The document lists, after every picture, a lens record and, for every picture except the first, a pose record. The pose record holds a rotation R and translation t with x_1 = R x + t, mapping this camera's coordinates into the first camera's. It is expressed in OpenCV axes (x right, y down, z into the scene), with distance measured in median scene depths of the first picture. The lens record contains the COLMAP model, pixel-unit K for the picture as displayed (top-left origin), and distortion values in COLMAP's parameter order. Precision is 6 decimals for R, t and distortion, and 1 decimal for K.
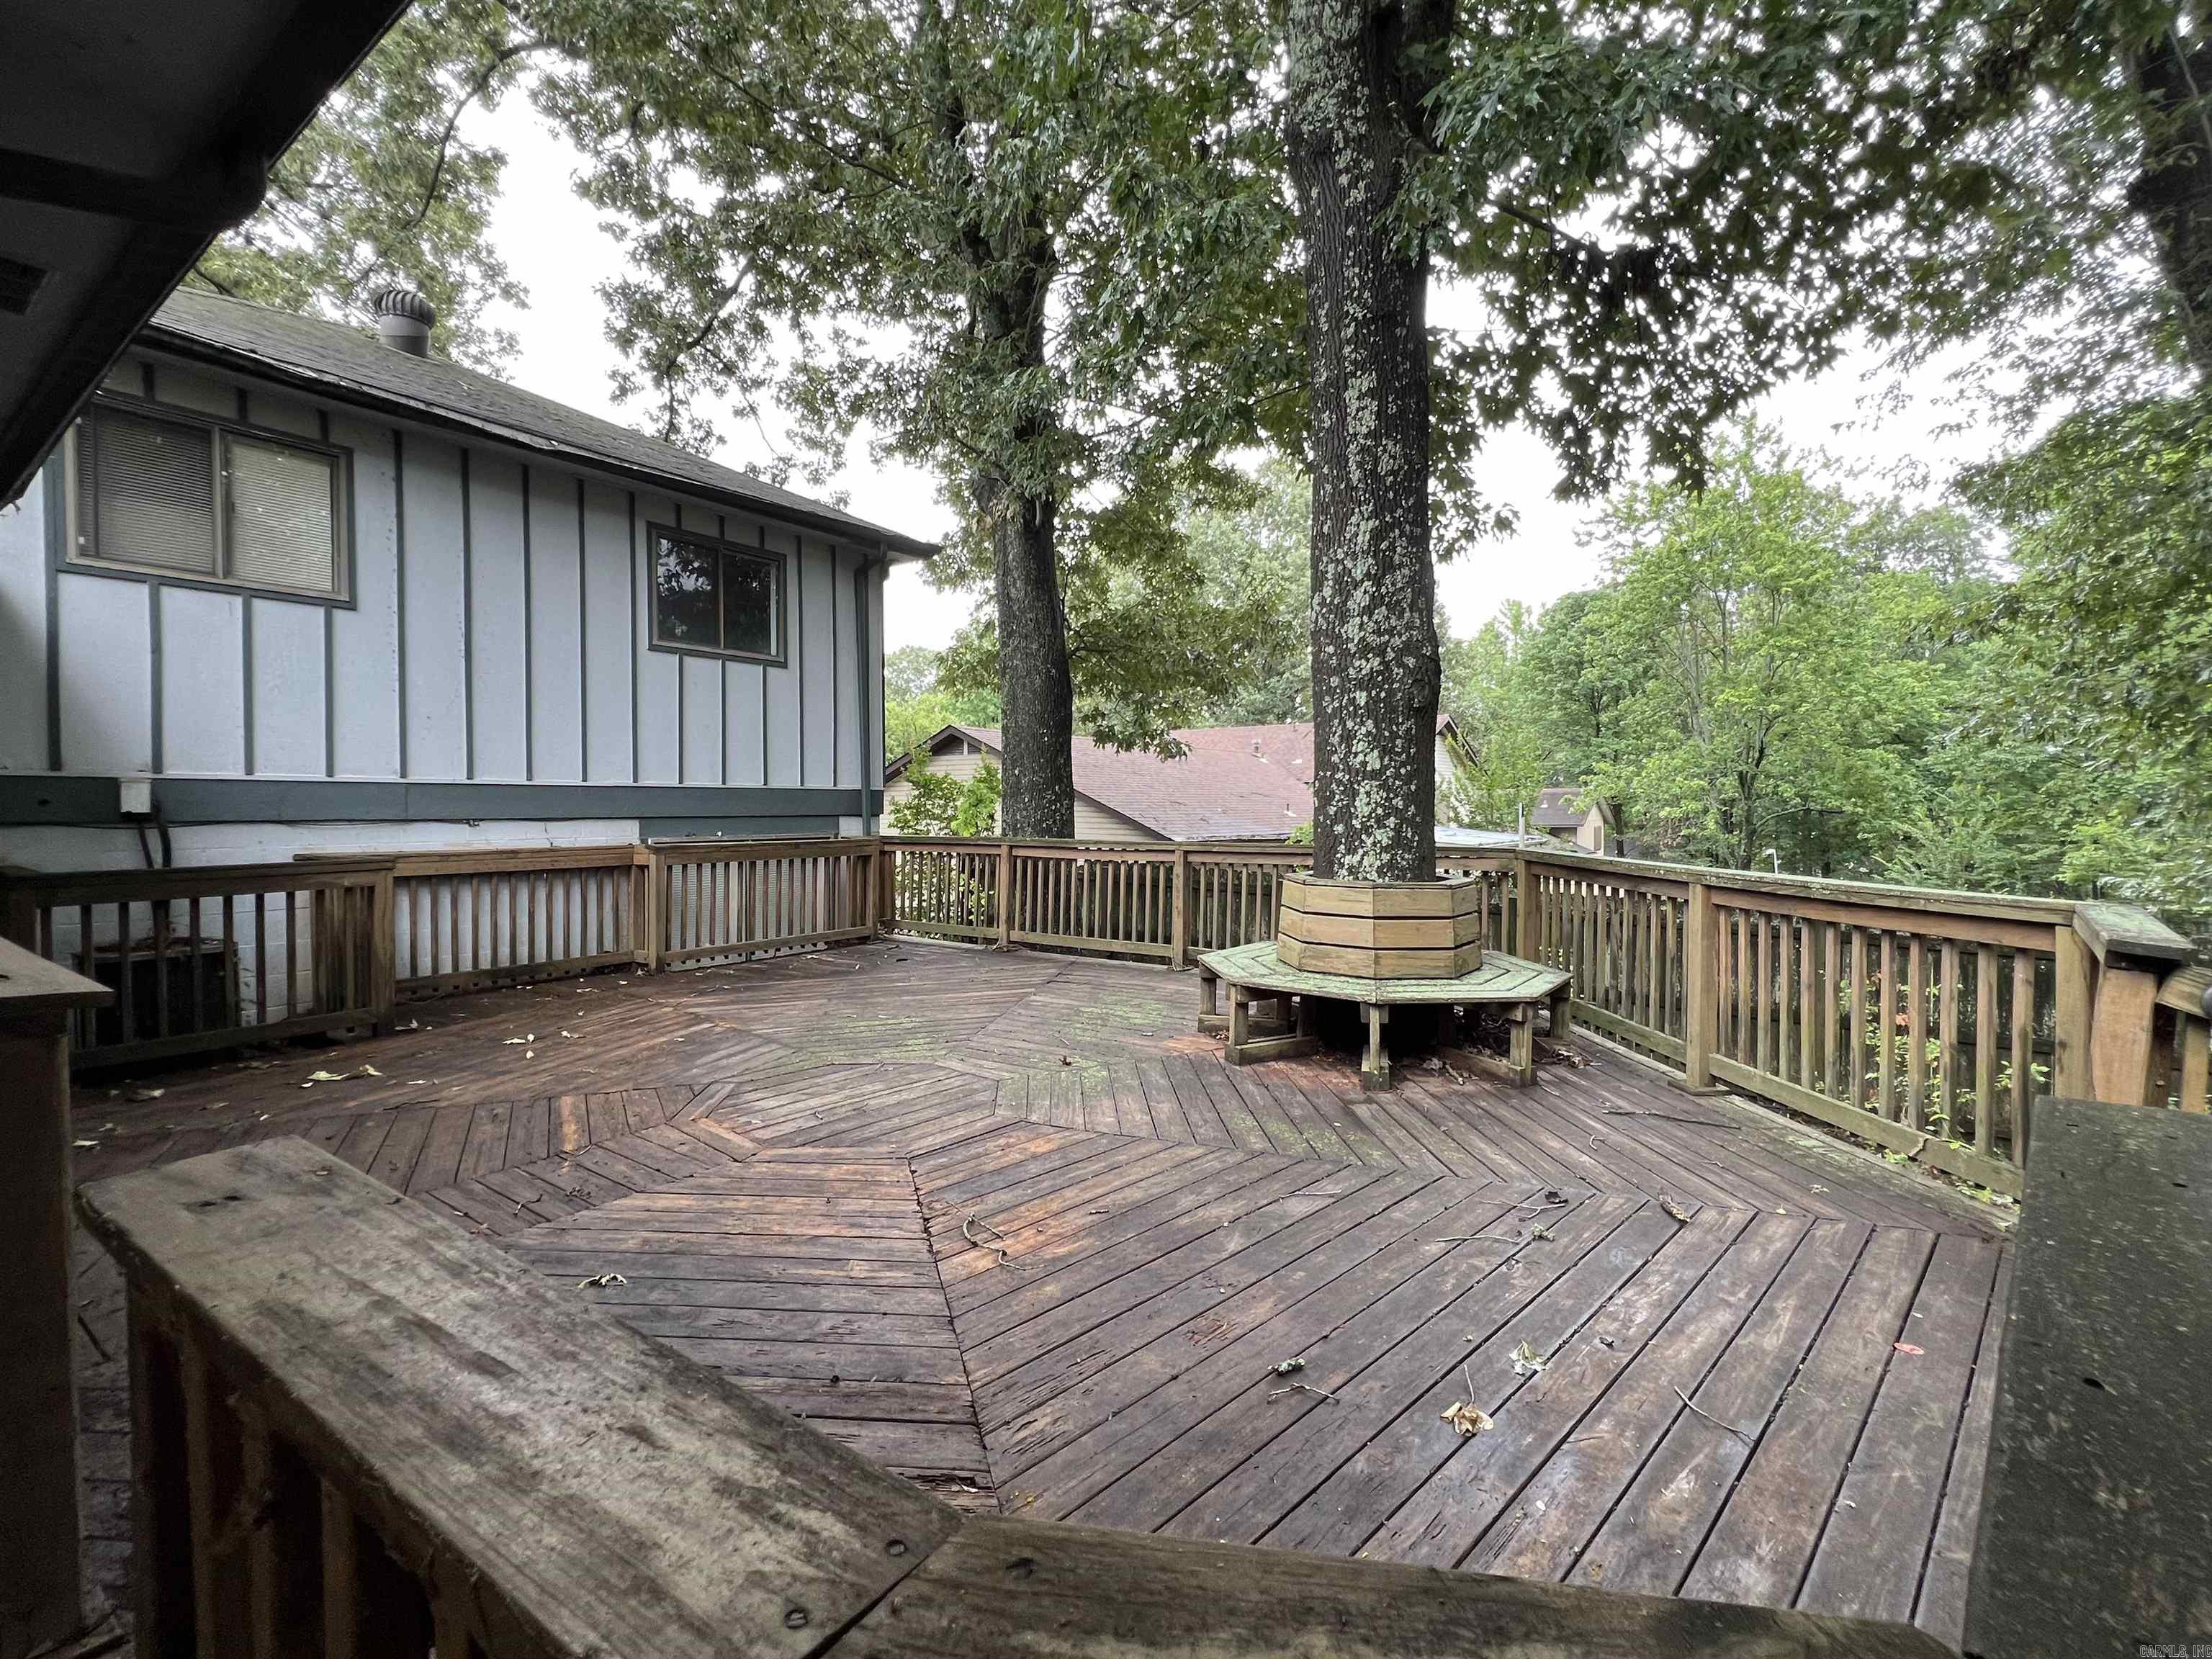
lens RADIAL K [[984.1, 0, 1115.2], [0, 984.1, 821.7], [0, 0, 1]] dist [-0.000974, -0.000424]
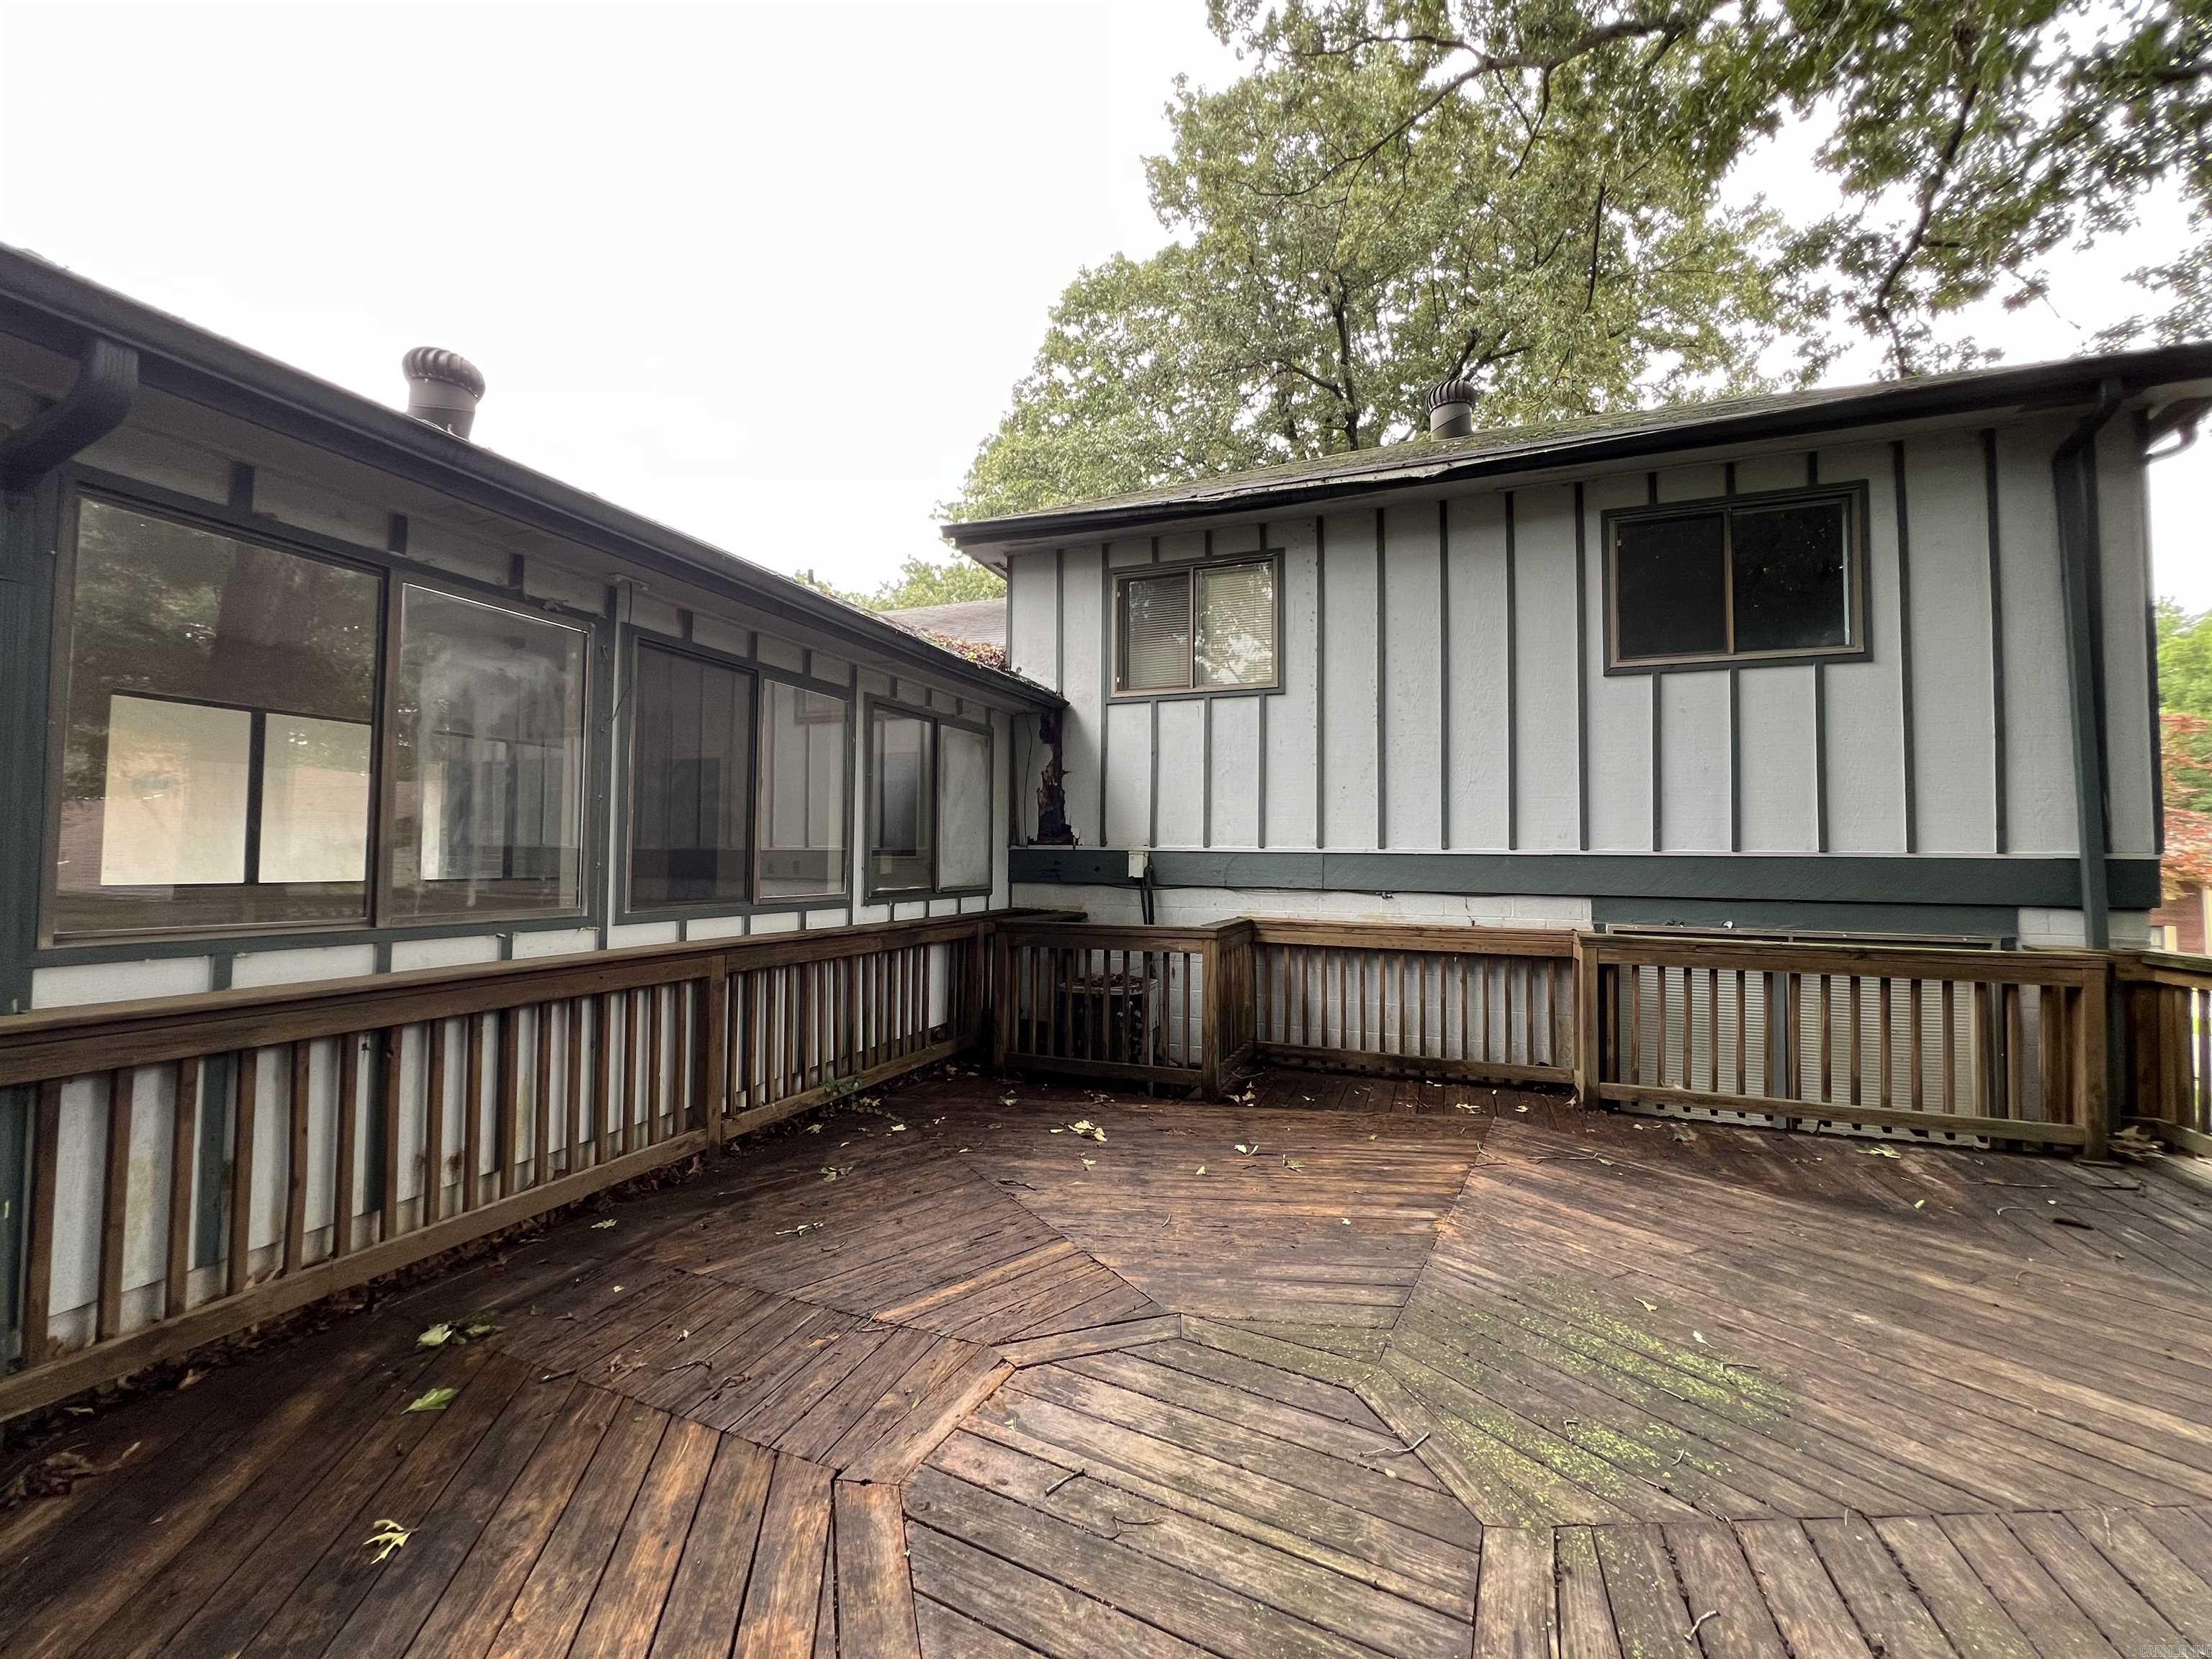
lens RADIAL K [[887.1, 0, 1096.7], [0, 887.1, 819.2], [0, 0, 1]] dist [-0.002077, 0.001070]
pose [[0.232956, -0.038820, -0.971712, 0.116949], [-0.028328, 0.998508, -0.046682, -0.025392], [0.972075, 0.038401, 0.231509, 0.559175]]
